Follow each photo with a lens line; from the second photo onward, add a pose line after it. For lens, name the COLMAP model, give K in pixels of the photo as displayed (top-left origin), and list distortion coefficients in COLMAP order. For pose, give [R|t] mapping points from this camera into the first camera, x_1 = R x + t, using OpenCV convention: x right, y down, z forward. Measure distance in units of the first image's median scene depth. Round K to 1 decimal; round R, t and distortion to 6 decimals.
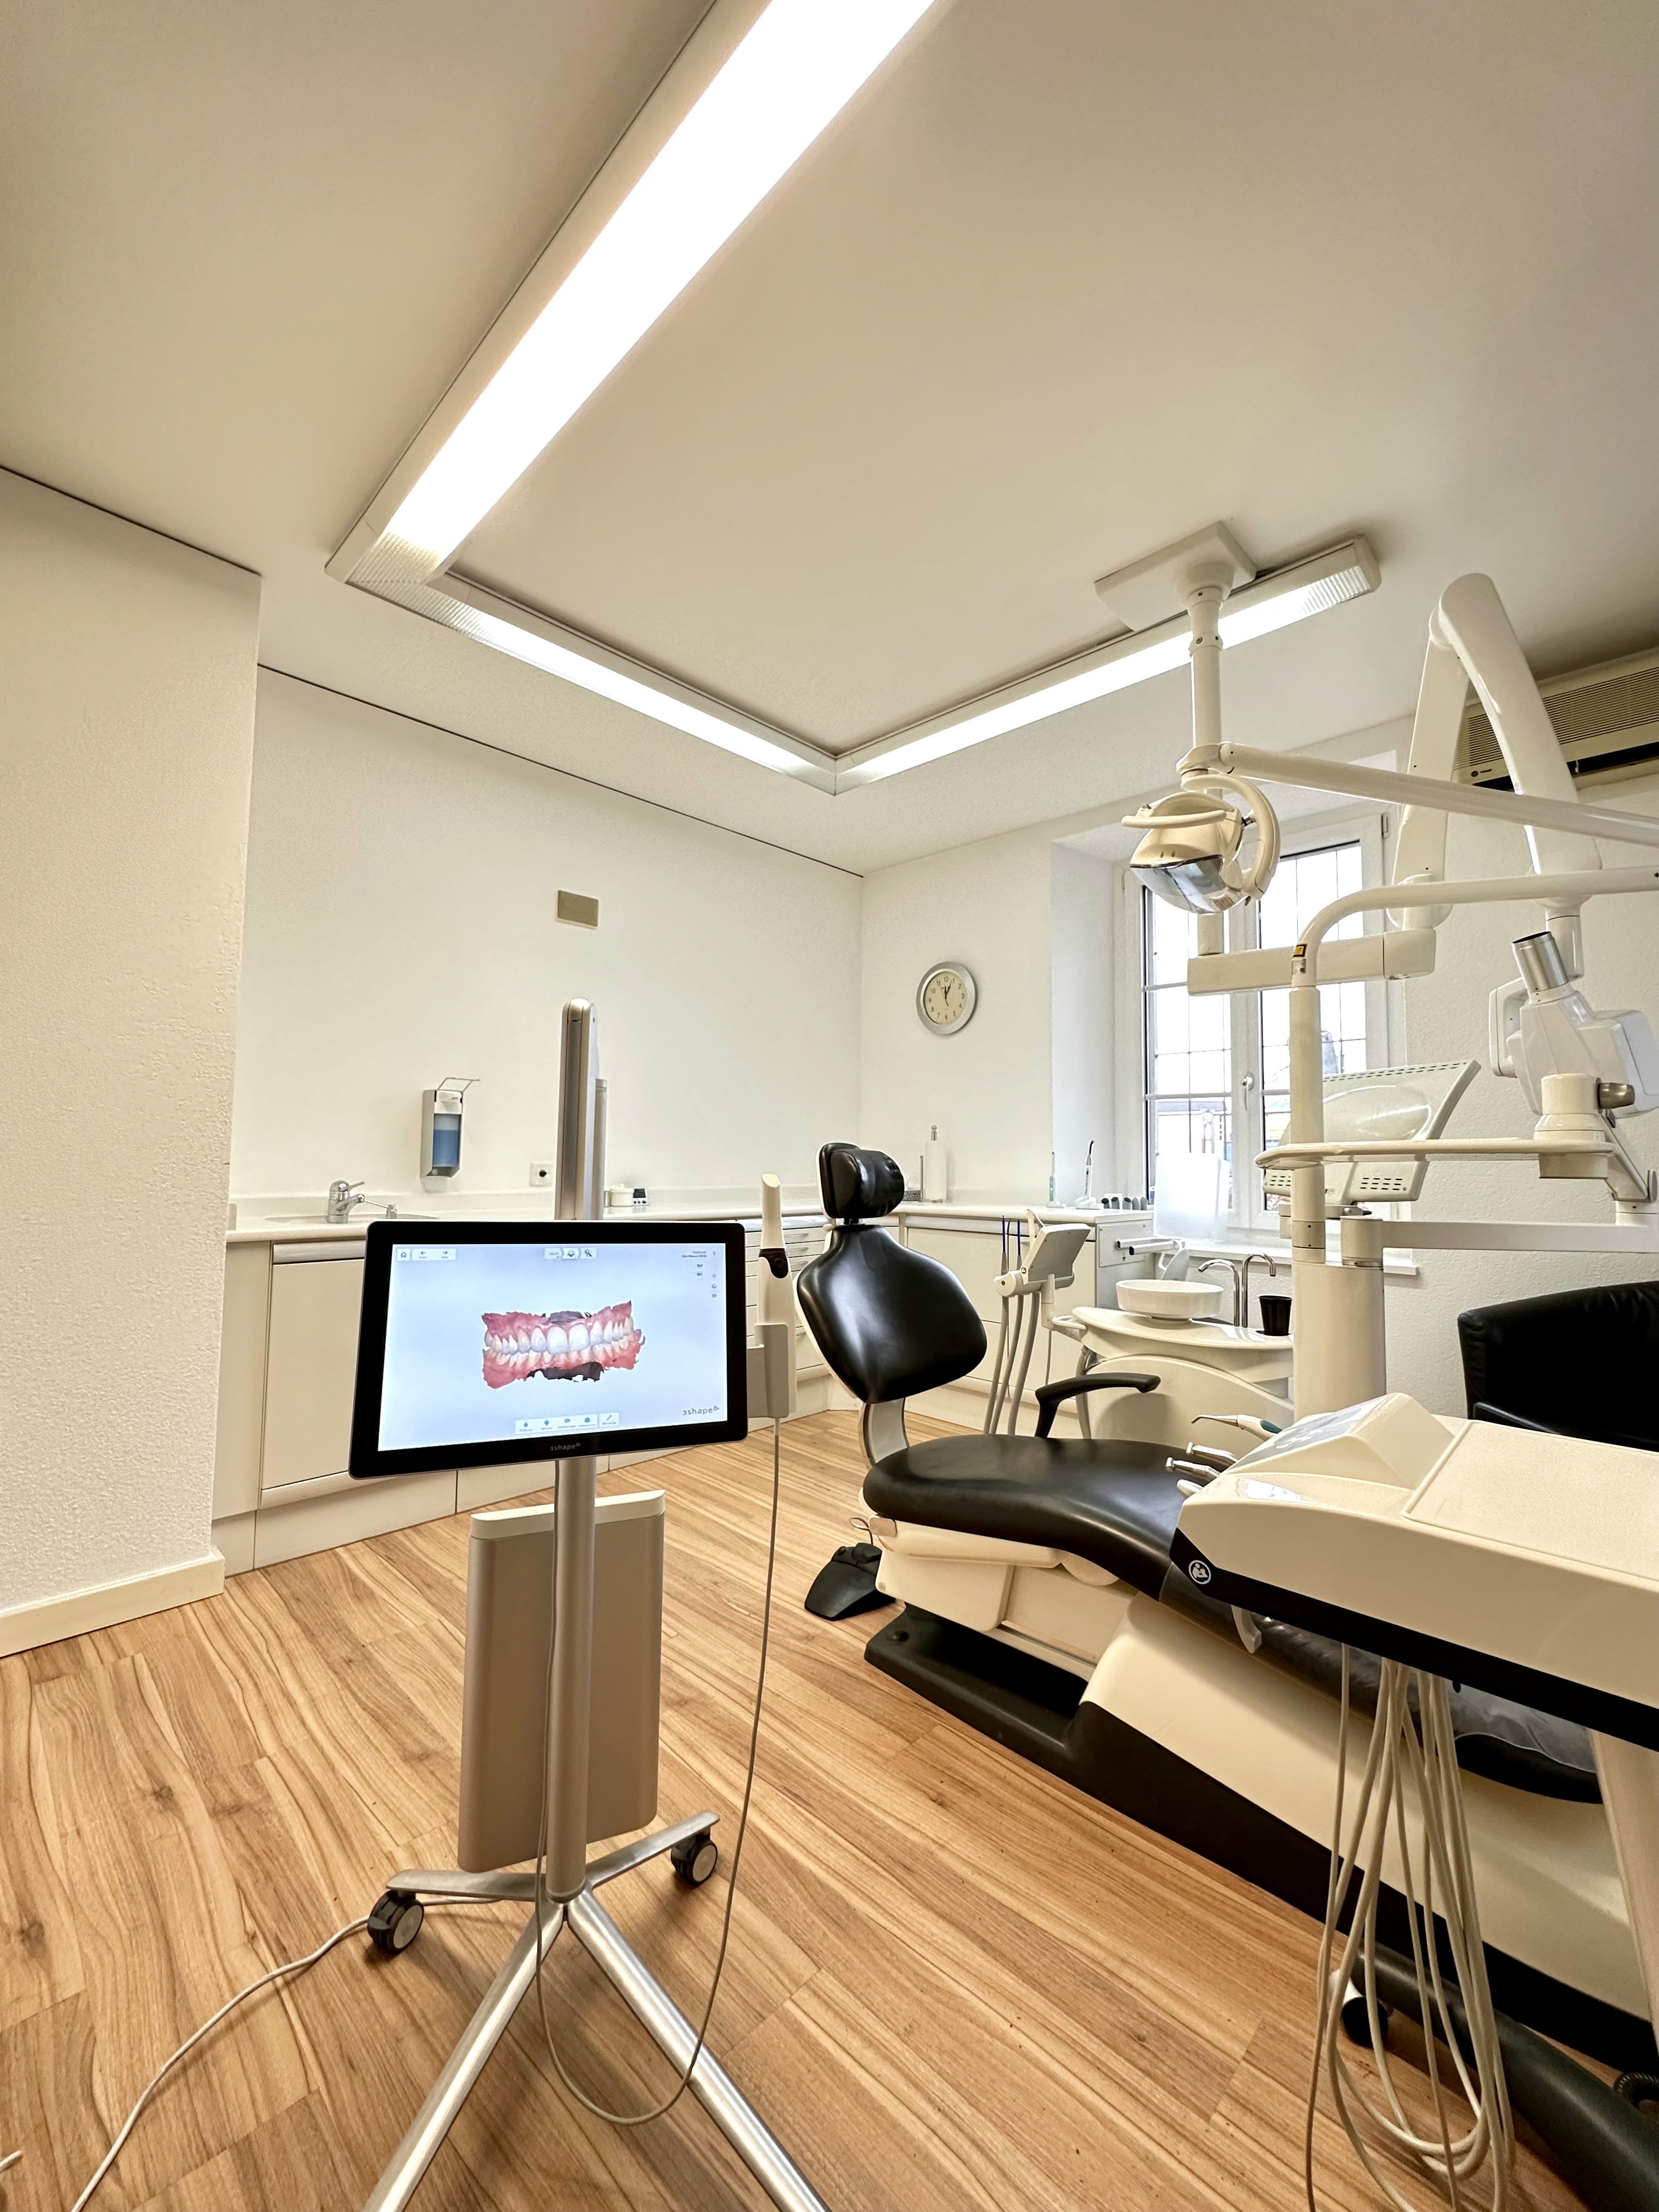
lens RADIAL K [[893.2, 0, 838.0], [0, 893.2, 1109.5], [0, 0, 1]] dist [-0.004915, -0.000500]
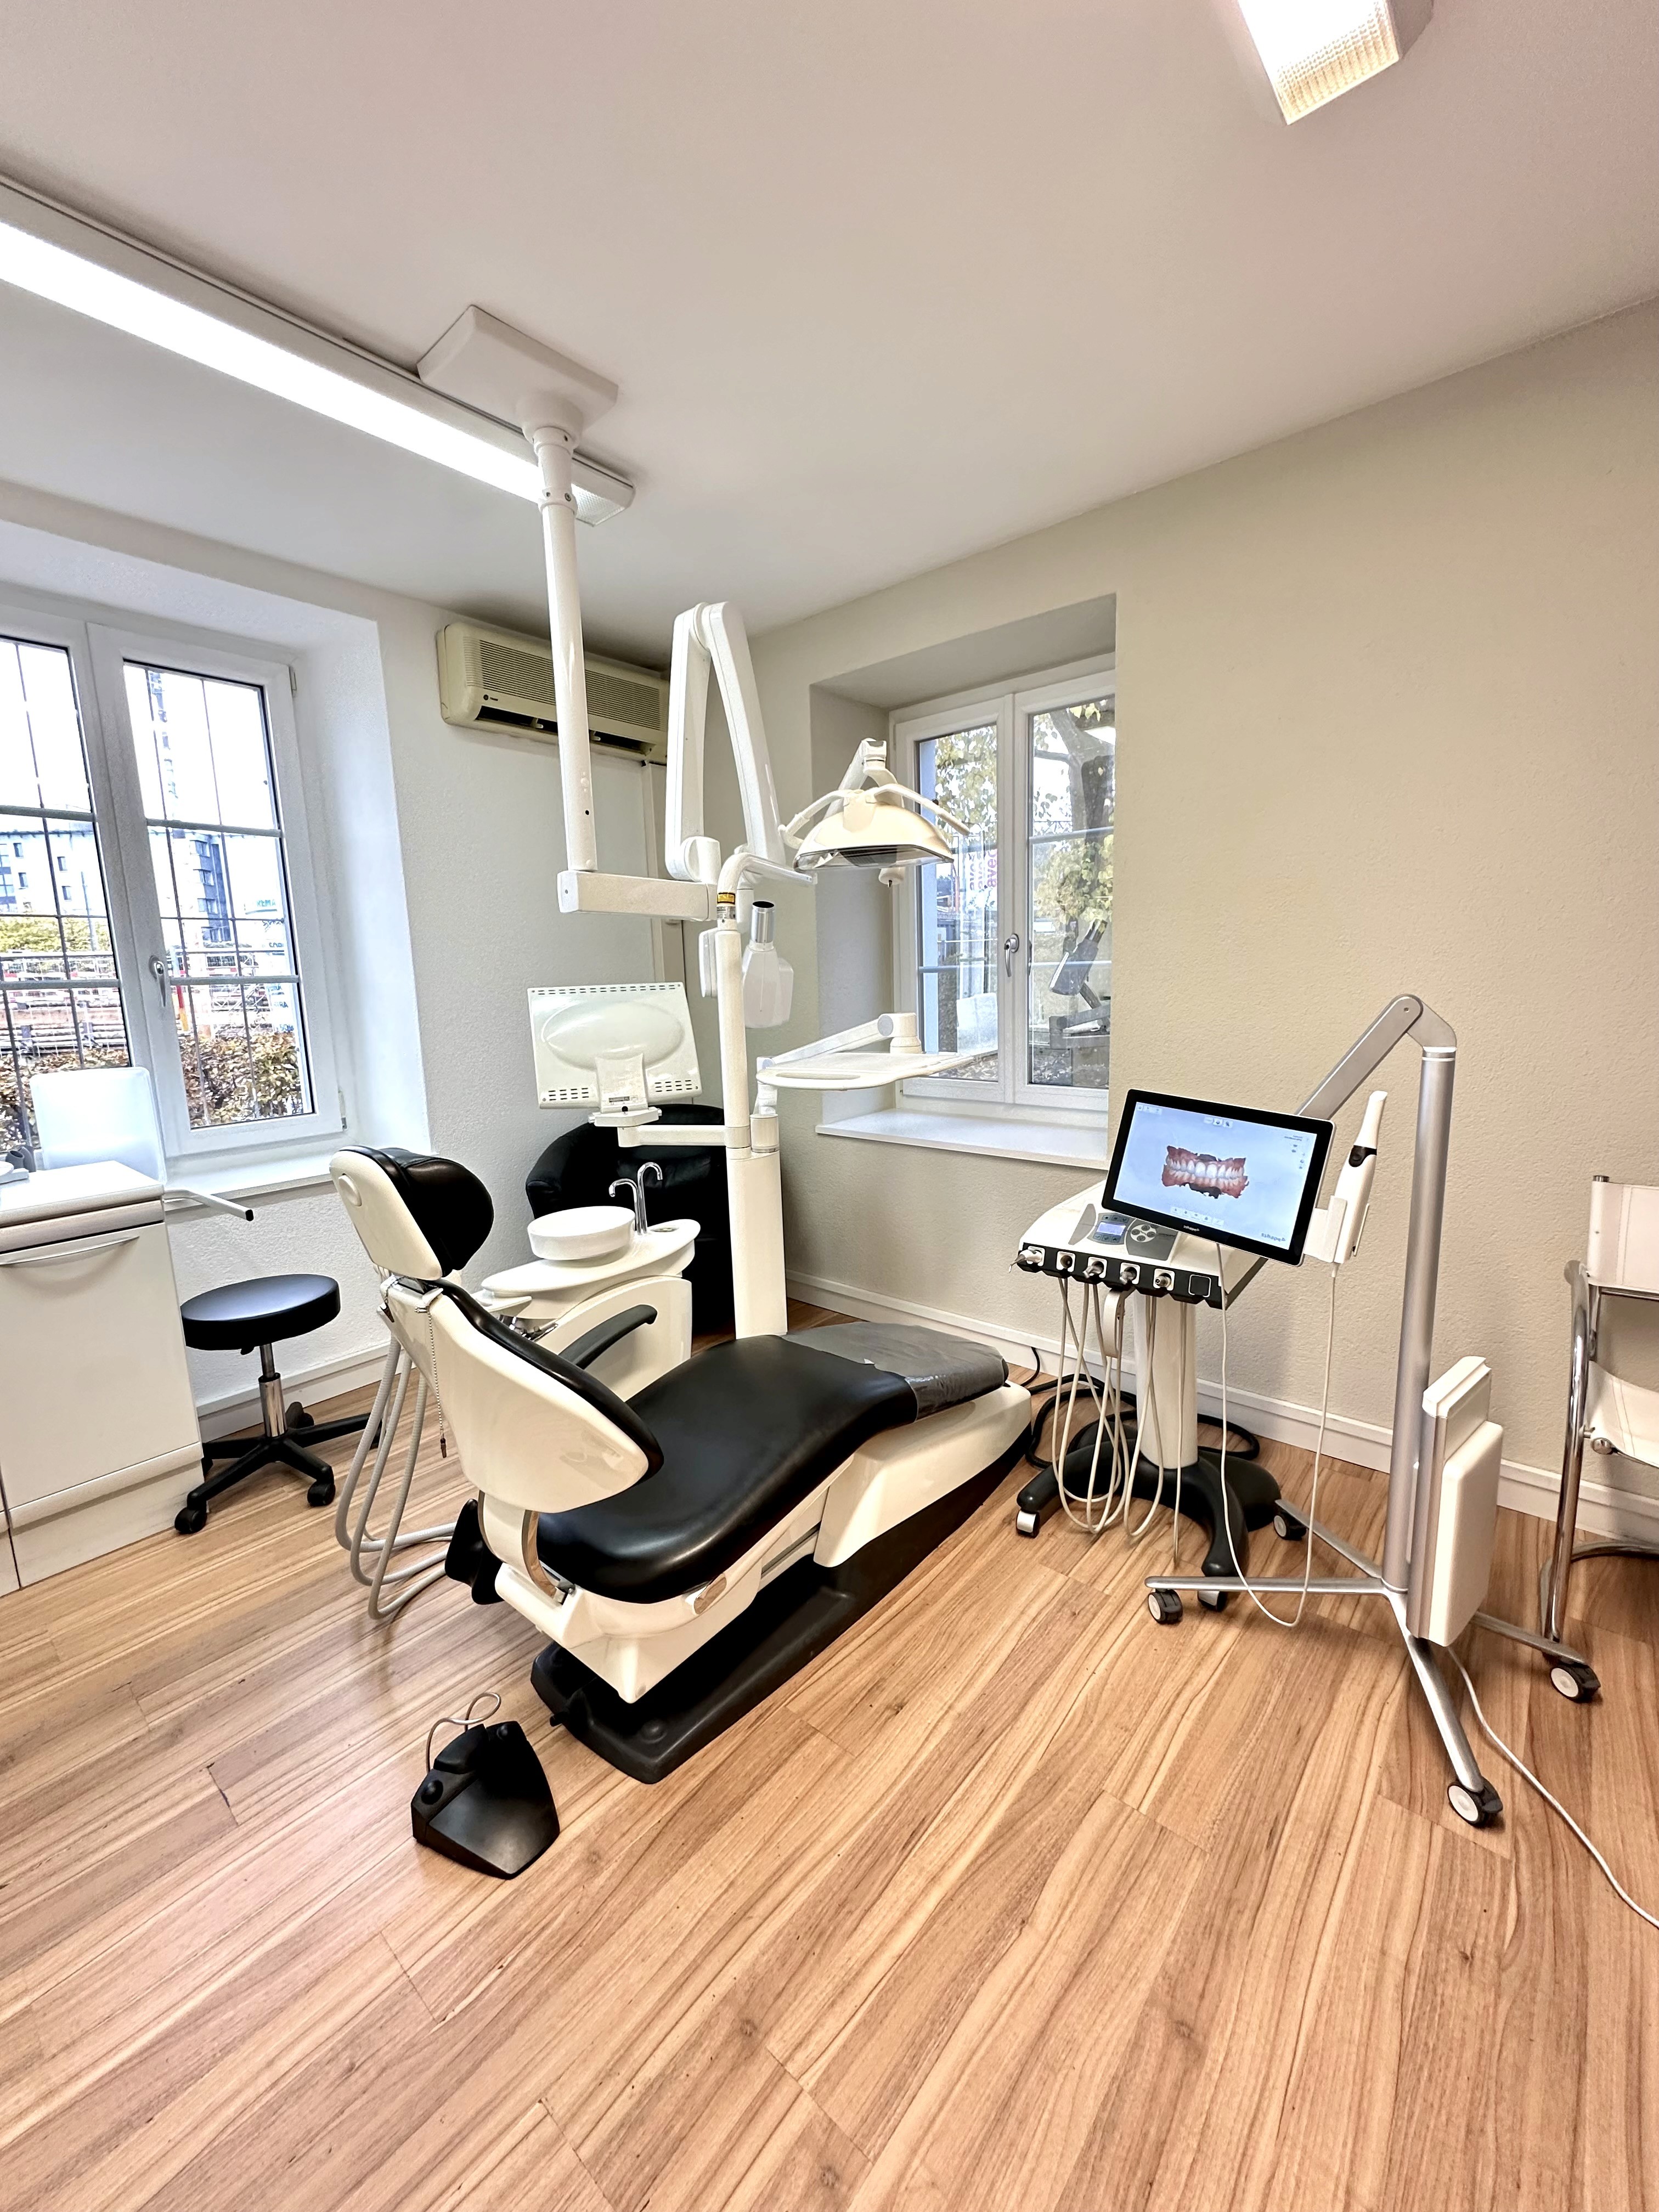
lens RADIAL K [[893.2, 0, 839.7], [0, 893.2, 1103.4], [0, 0, 1]] dist [-0.004915, -0.000500]
pose [[-0.076567, -0.148594, 0.985930, -0.771599], [-0.020706, 0.988856, 0.147427, -0.092764], [-0.996849, -0.009127, -0.078790, 1.078068]]
